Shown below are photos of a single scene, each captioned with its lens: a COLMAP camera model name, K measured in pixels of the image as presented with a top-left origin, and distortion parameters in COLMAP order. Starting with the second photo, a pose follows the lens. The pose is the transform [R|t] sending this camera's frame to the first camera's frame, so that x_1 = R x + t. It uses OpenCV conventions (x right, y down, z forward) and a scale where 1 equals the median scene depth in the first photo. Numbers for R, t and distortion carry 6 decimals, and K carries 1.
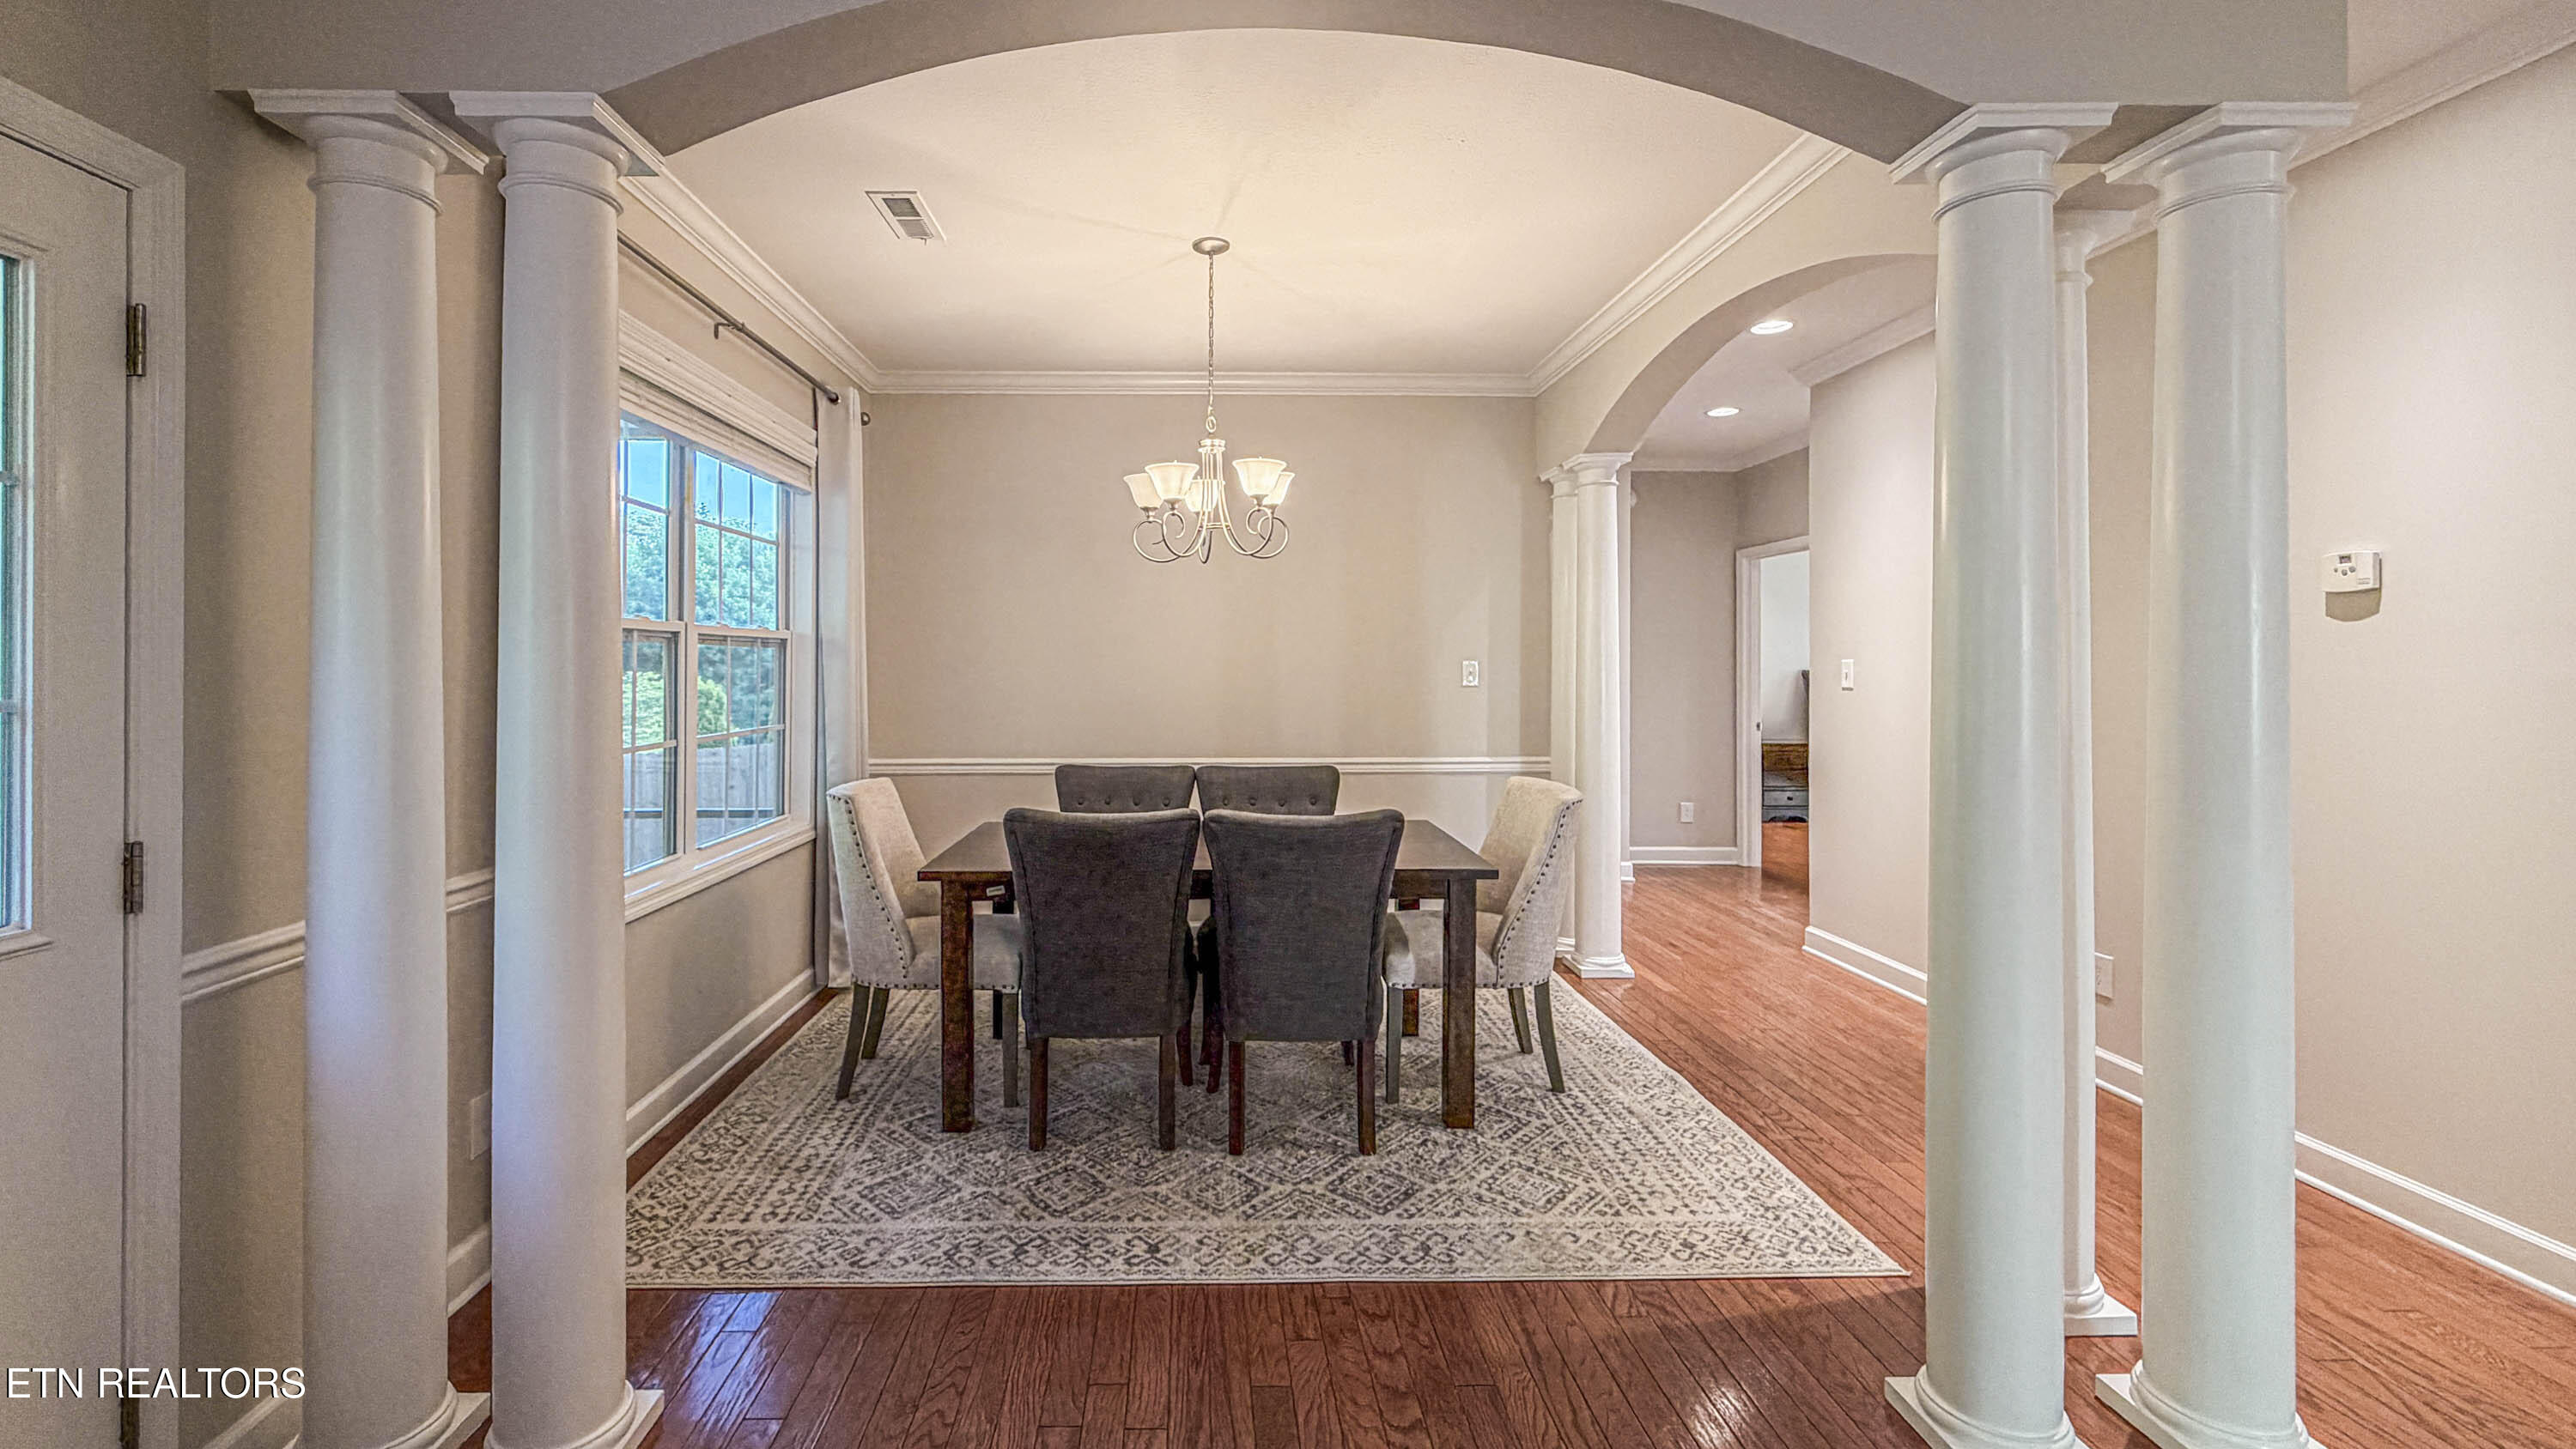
lens RADIAL K [[1068.4, 0, 1224.9], [0, 1068.4, 663.4], [0, 0, 1]] dist [-0.002286, 0.000890]
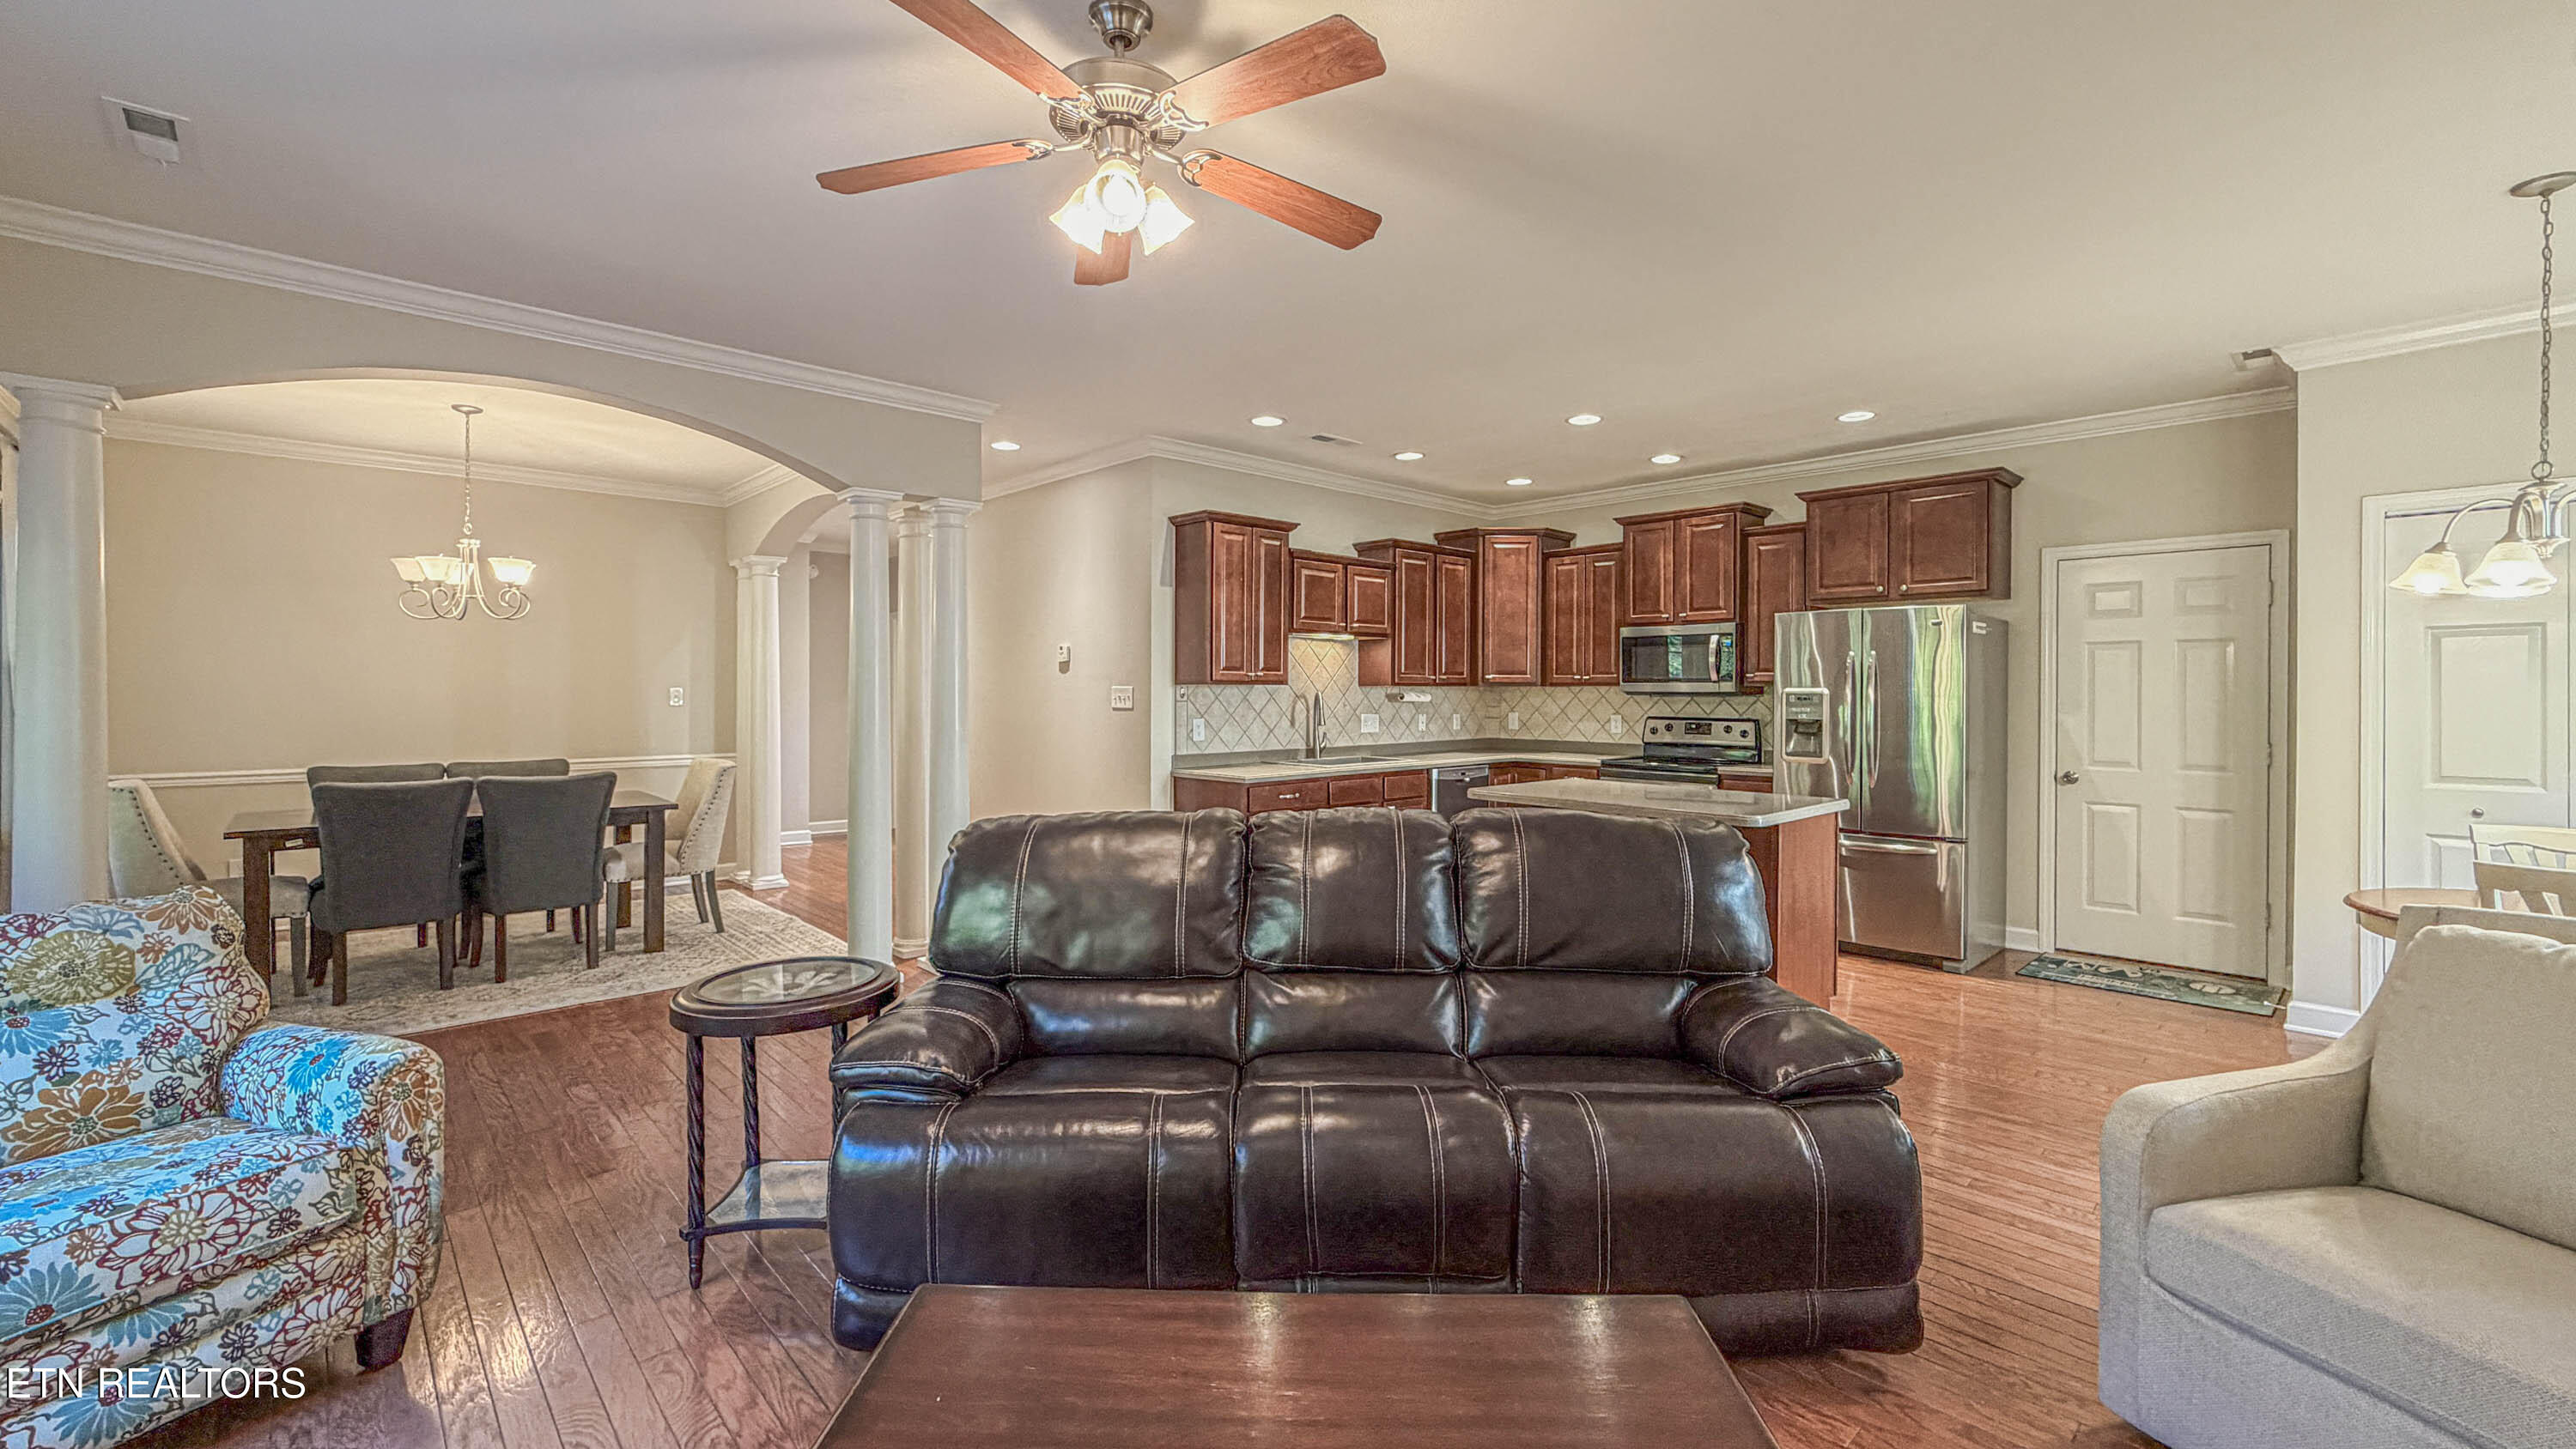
lens RADIAL K [[1068.4, 0, 1290.8], [0, 1068.4, 694.4], [0, 0, 1]] dist [-0.002286, 0.000890]
pose [[0.753237, -0.000676, 0.657748, -0.139310], [-0.002981, 0.999986, 0.004443, -0.003153], [-0.657742, -0.005307, 0.753225, -0.957389]]
